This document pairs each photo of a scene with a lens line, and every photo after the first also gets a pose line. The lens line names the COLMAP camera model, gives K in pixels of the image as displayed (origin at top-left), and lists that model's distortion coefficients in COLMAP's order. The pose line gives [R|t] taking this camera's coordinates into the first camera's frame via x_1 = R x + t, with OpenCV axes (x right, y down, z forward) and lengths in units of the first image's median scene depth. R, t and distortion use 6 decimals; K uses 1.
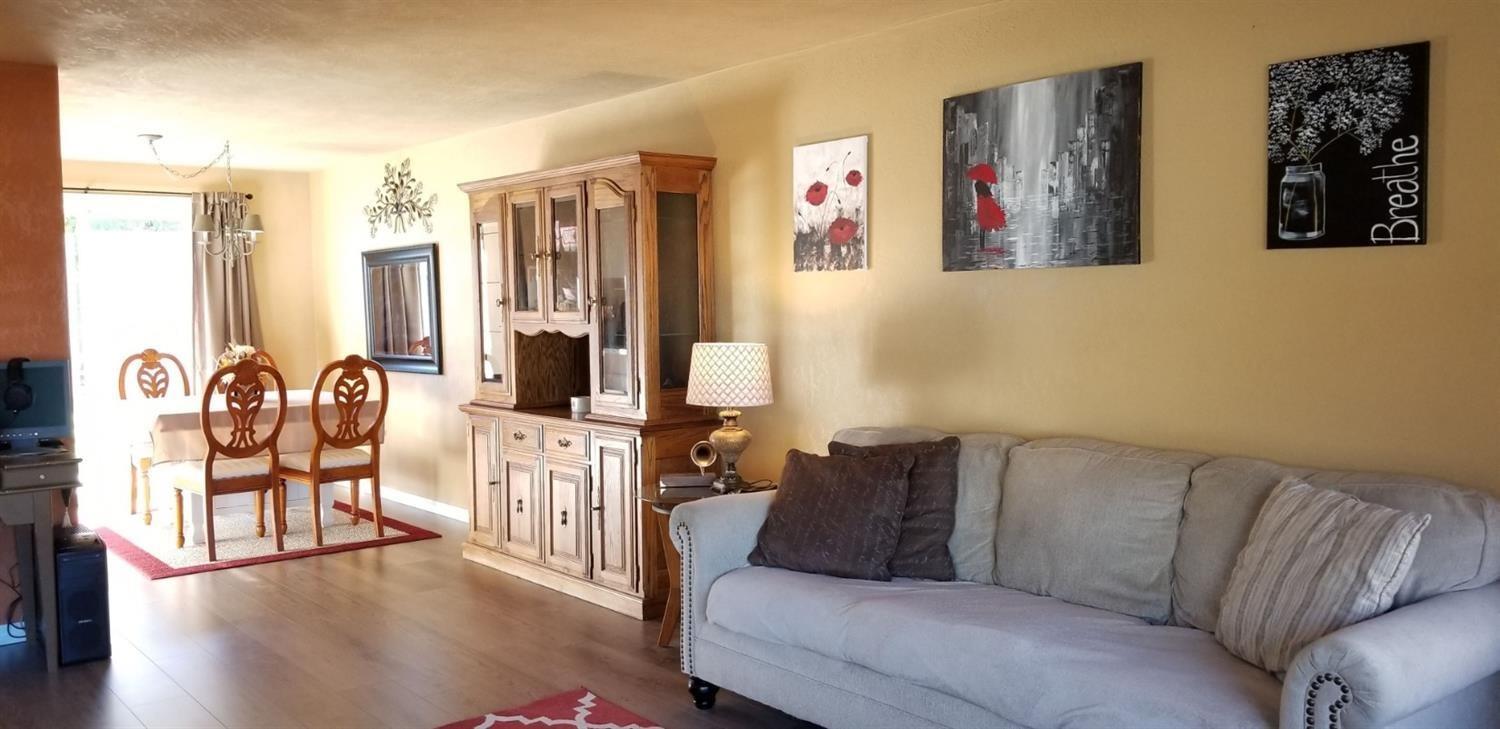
lens RADIAL K [[1173.6, 0, 731.3], [0, 1173.6, 362.9], [0, 0, 1]] dist [0.118793, -0.228653]
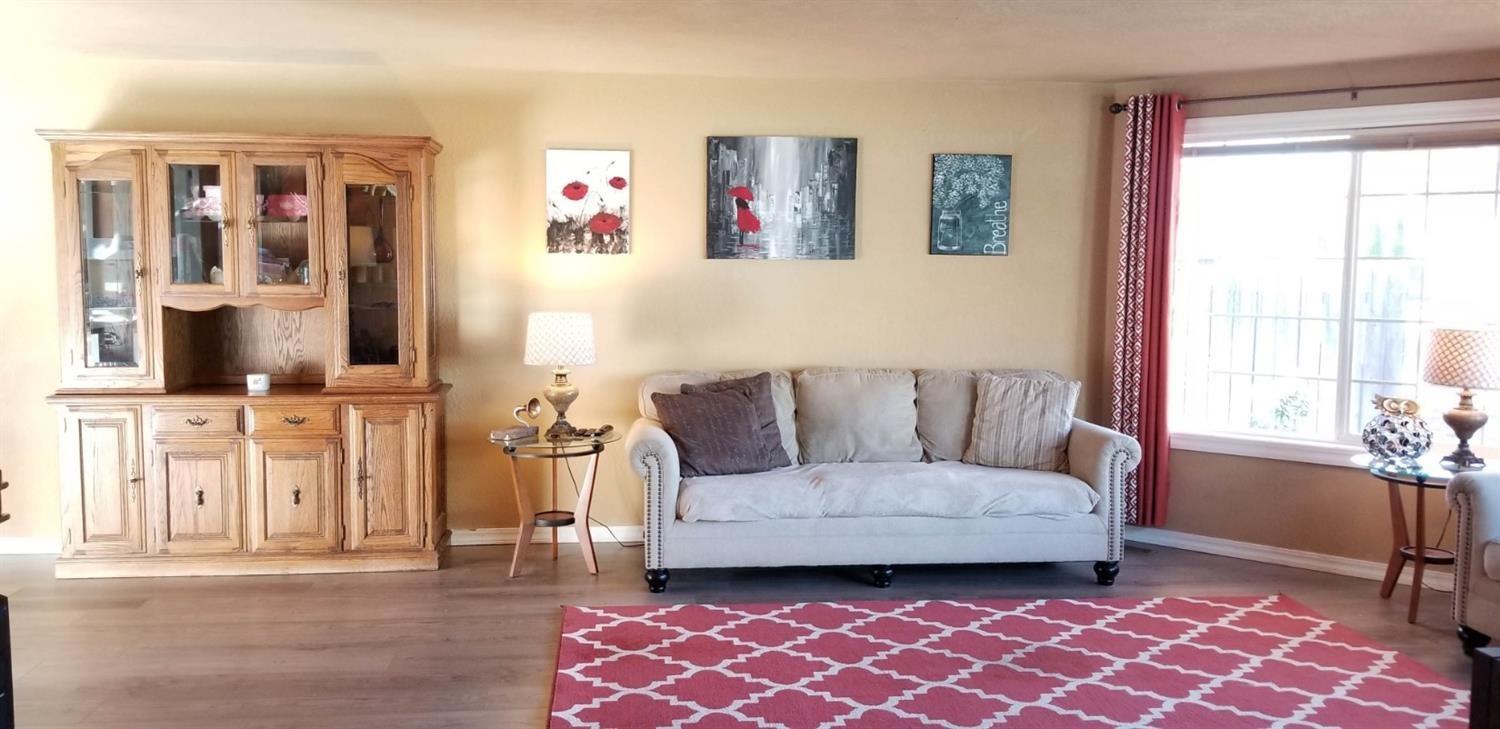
lens RADIAL K [[1173.6, 0, 731.3], [0, 1173.6, 362.9], [0, 0, 1]] dist [0.118793, -0.228653]
pose [[0.551049, -0.059844, 0.832325, -1.027013], [0.030164, 0.998202, 0.051800, -0.026259], [-0.833928, -0.003438, 0.551863, 0.207739]]
